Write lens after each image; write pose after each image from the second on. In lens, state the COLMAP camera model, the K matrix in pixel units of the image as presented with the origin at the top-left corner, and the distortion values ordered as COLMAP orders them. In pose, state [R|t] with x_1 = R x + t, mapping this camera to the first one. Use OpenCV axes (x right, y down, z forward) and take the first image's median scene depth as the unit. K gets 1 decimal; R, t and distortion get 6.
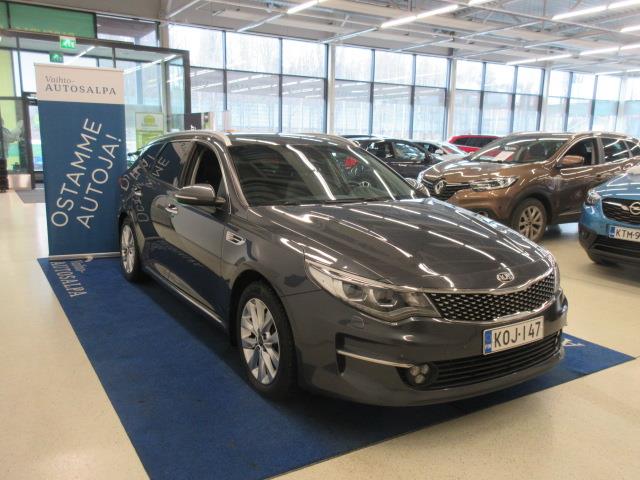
lens RADIAL K [[507.3, 0, 320.0], [0, 507.3, 240.0], [0, 0, 1]] dist [0.011147, 0.000167]
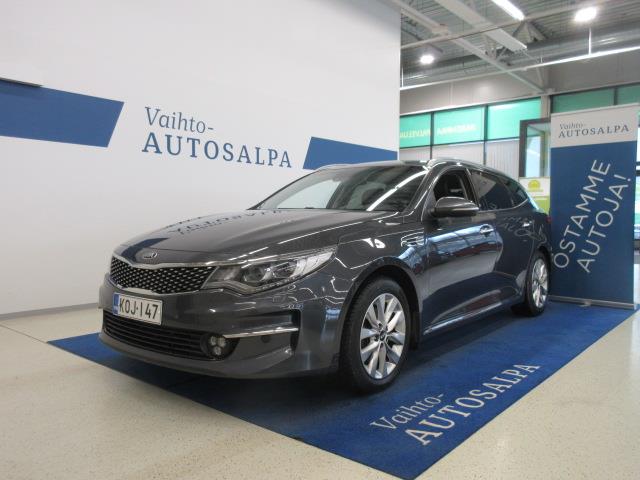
lens RADIAL K [[519.7, 0, 320.0], [0, 519.7, 240.0], [0, 0, 1]] dist [0.009353, 0.004459]
pose [[0.340798, 0.046644, -0.938979, 0.304426], [-0.151884, 0.988380, -0.006027, -0.001296], [0.927787, 0.144670, 0.343923, 0.190925]]
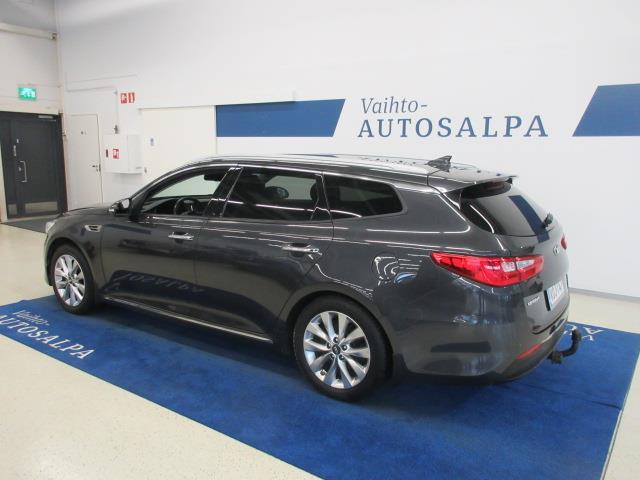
lens RADIAL K [[519.7, 0, 320.0], [0, 519.7, 240.0], [0, 0, 1]] dist [0.009353, 0.004459]
pose [[-0.908439, 0.063235, -0.413206, 0.087956], [-0.076273, 0.946823, 0.312584, -0.125120], [0.410999, 0.315480, -0.855308, 0.691420]]
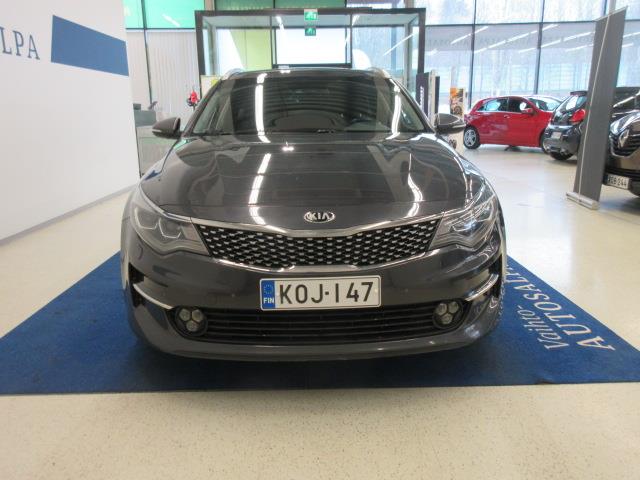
lens RADIAL K [[503.1, 0, 339.1], [0, 503.1, 228.7], [0, 0, 1]] dist [0.051833, -0.001513]
pose [[0.877683, 0.077745, -0.472893, 0.149583], [-0.057710, 0.996719, 0.056755, 0.009398], [0.475754, -0.022522, 0.879290, 0.071007]]
